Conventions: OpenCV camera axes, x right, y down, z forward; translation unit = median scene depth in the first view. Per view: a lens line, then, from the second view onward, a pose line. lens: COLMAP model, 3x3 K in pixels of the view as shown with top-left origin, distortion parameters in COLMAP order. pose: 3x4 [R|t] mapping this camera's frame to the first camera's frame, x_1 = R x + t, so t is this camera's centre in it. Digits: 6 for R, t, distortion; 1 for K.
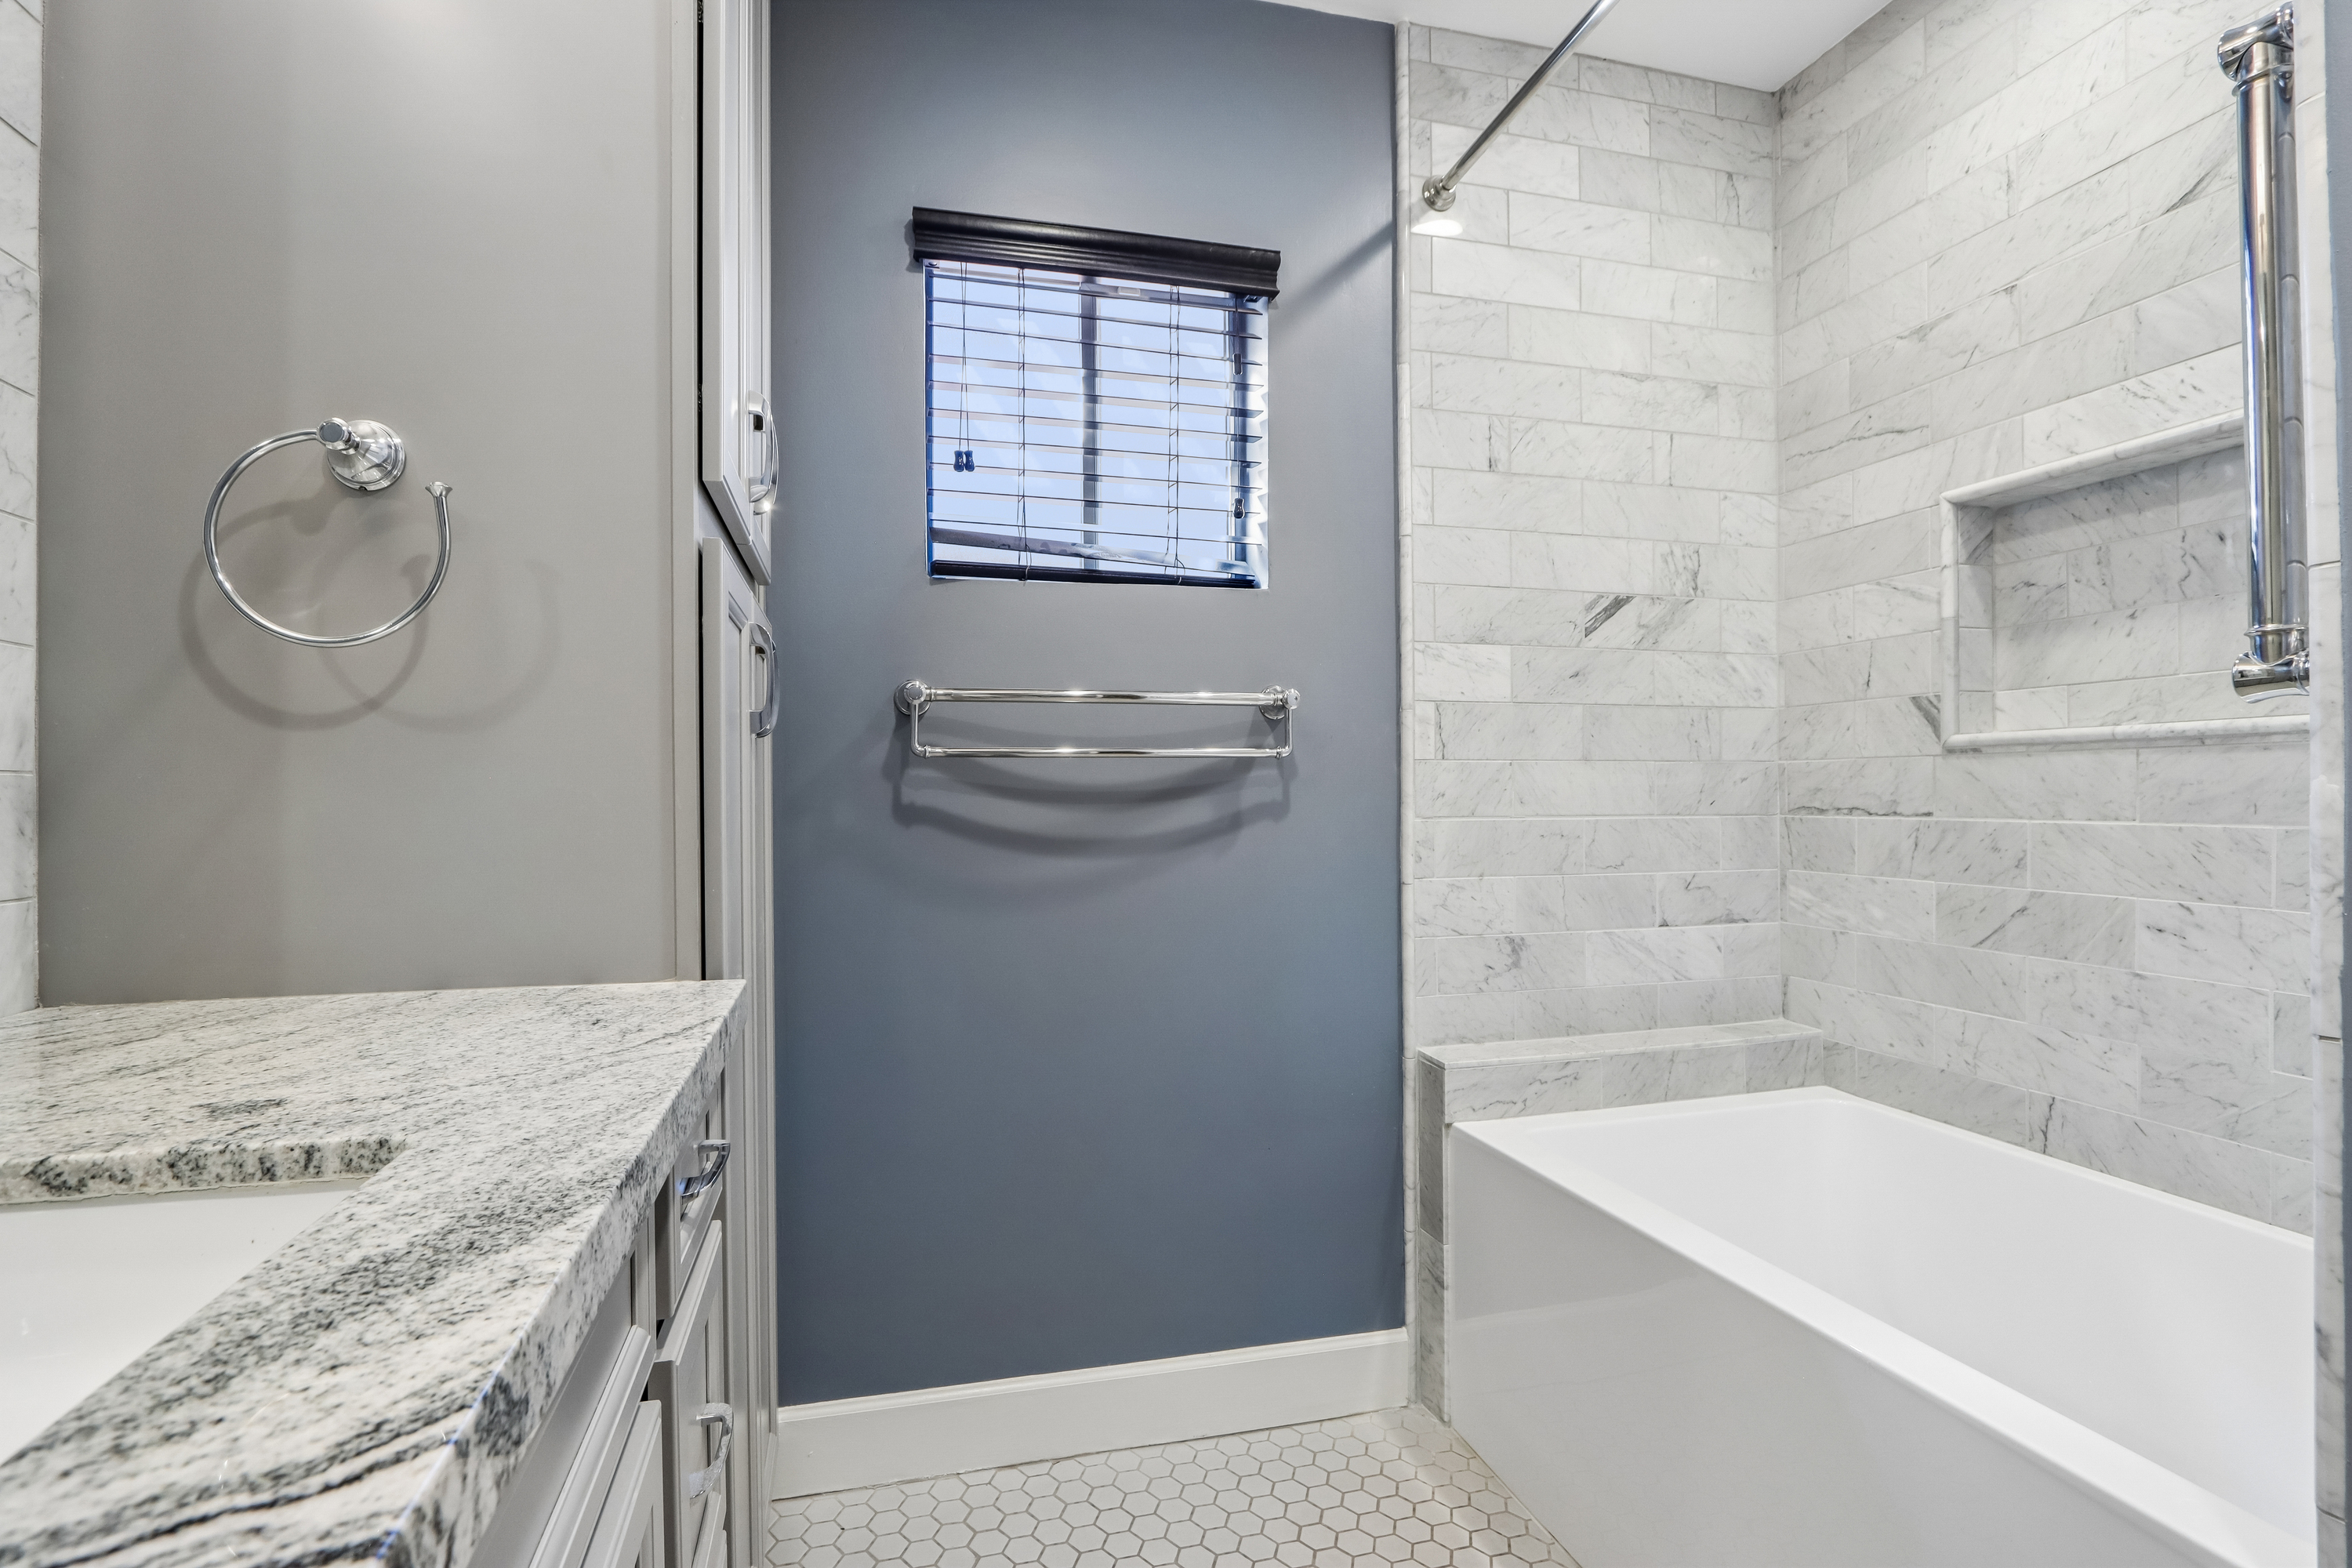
lens RADIAL K [[1097.1, 0, 1157.3], [0, 1097.1, 795.5], [0, 0, 1]] dist [-0.020077, 0.002745]
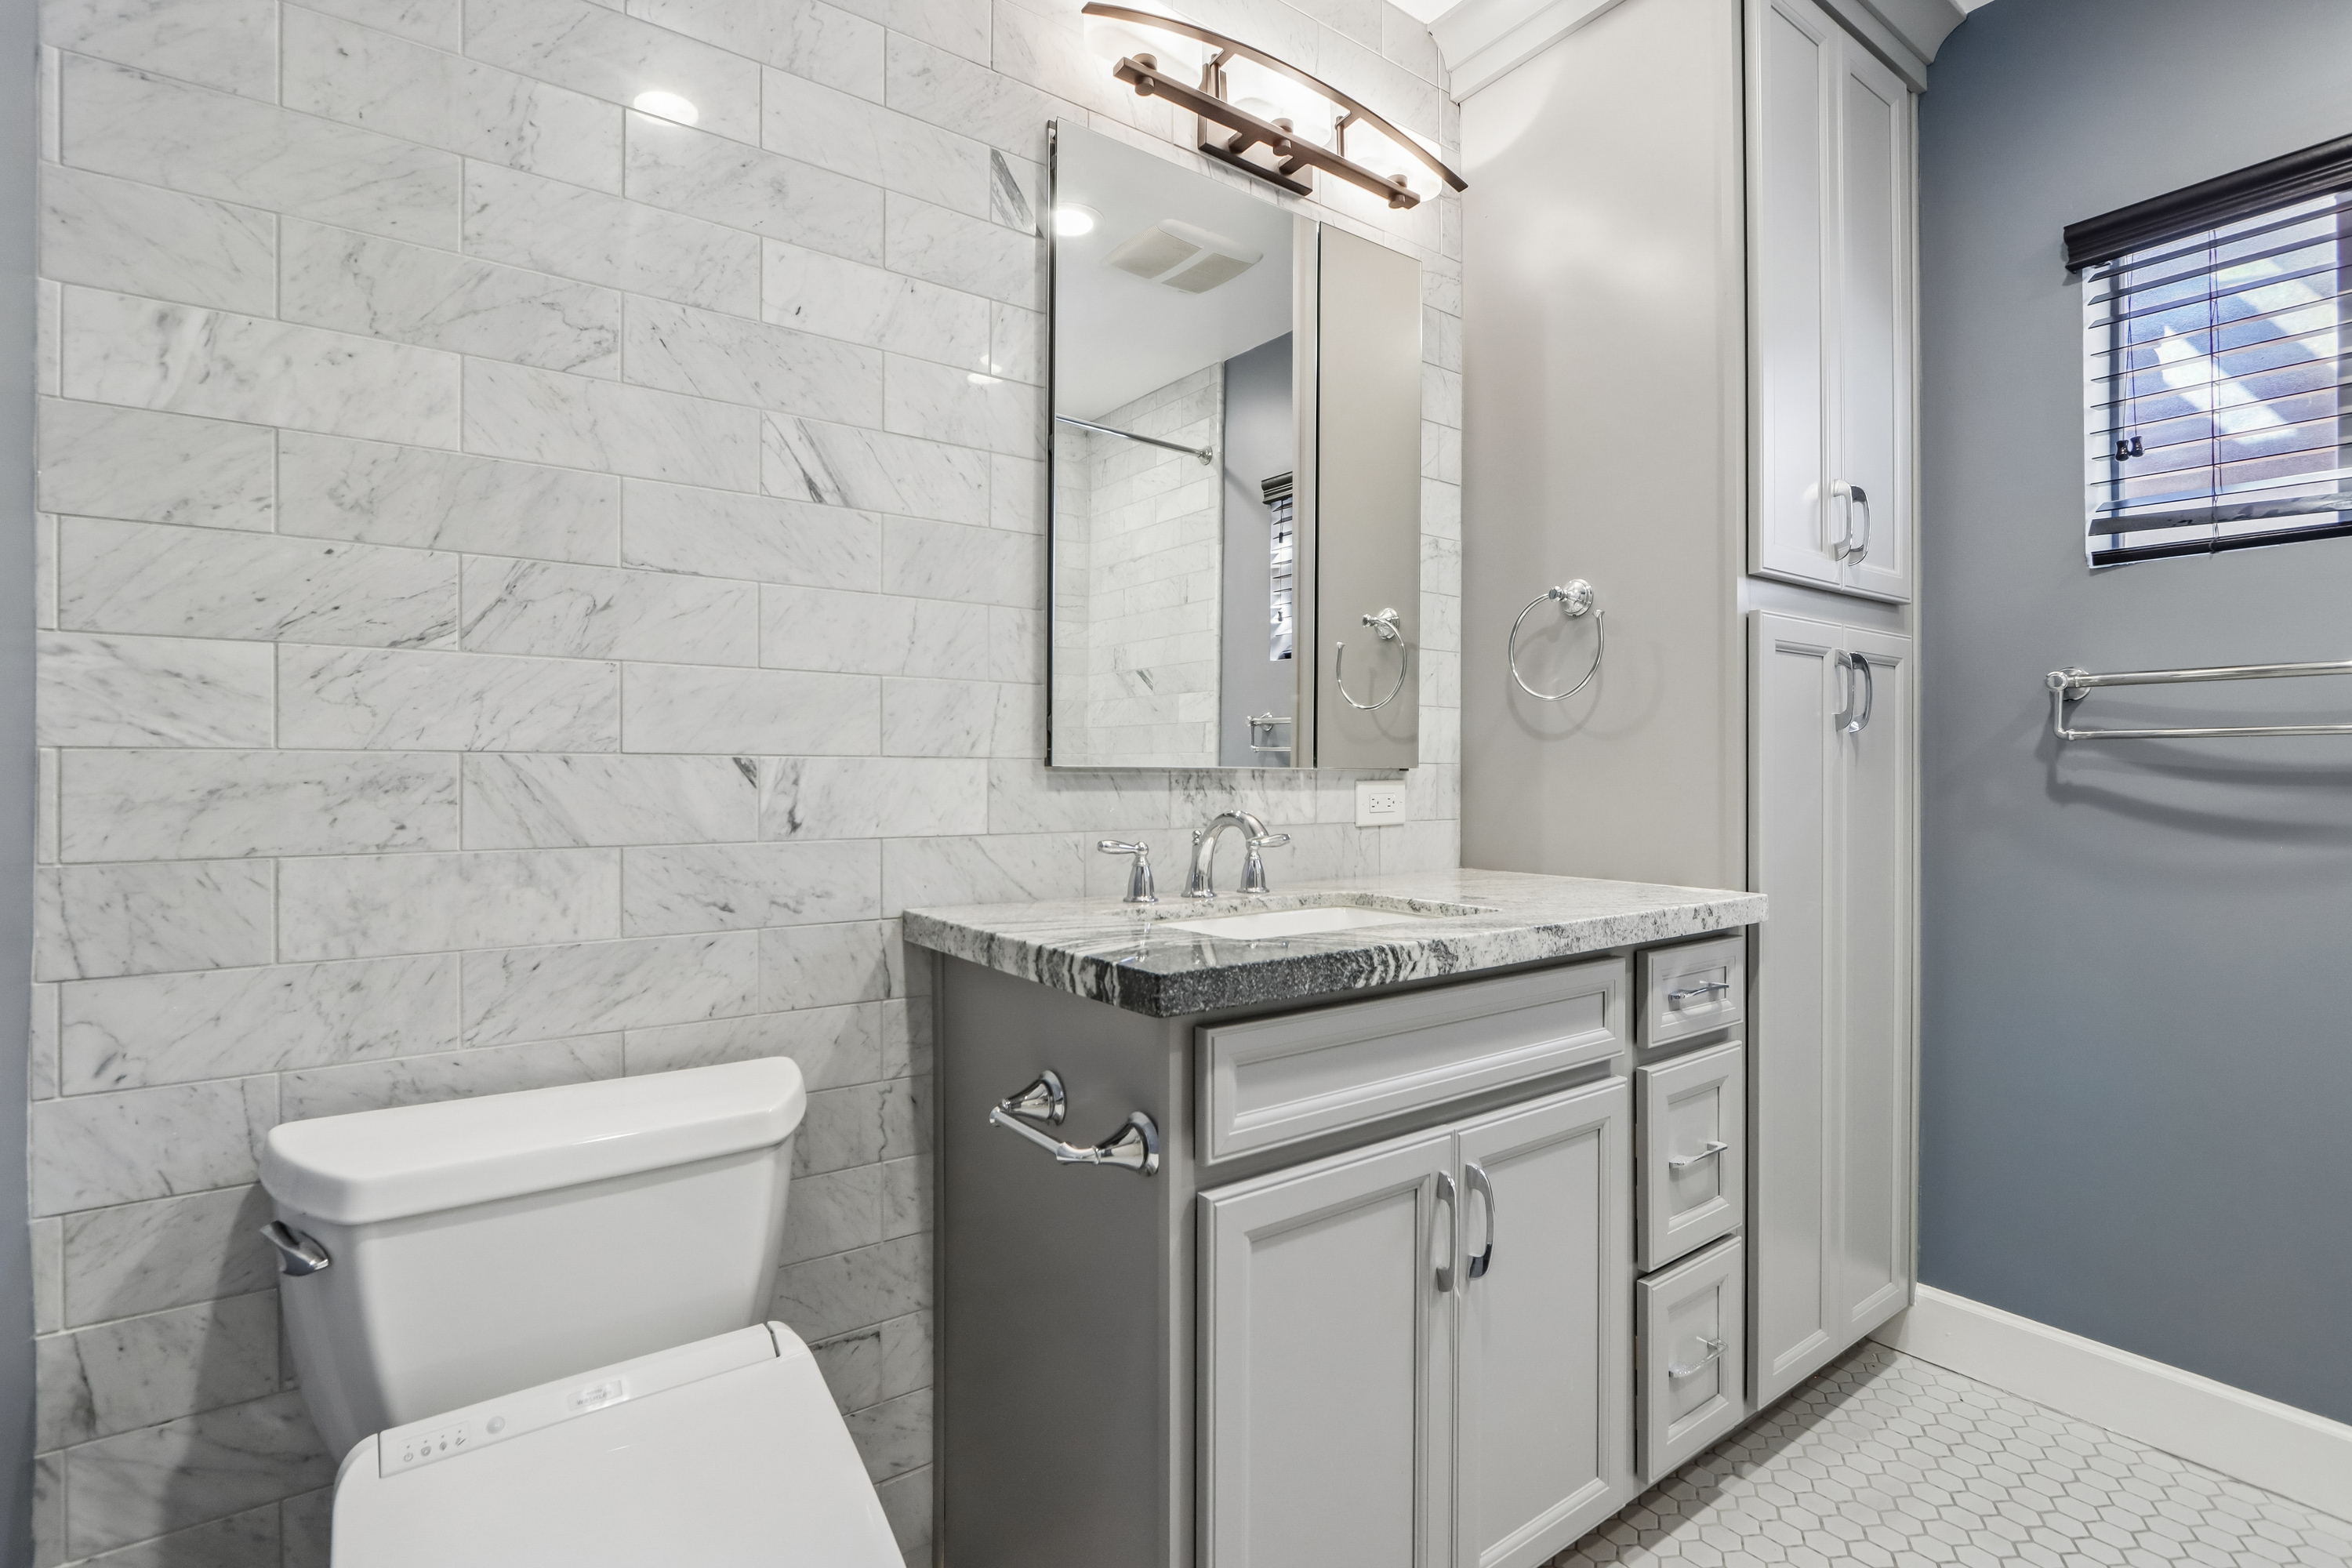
lens RADIAL K [[1097.1, 0, 1169.8], [0, 1097.1, 779.8], [0, 0, 1]] dist [-0.020077, 0.002745]
pose [[0.368506, 0.006013, -0.929606, 0.462303], [-0.002393, 0.999982, 0.005519, 0.000314], [0.929622, 0.000191, 0.368514, -0.218980]]
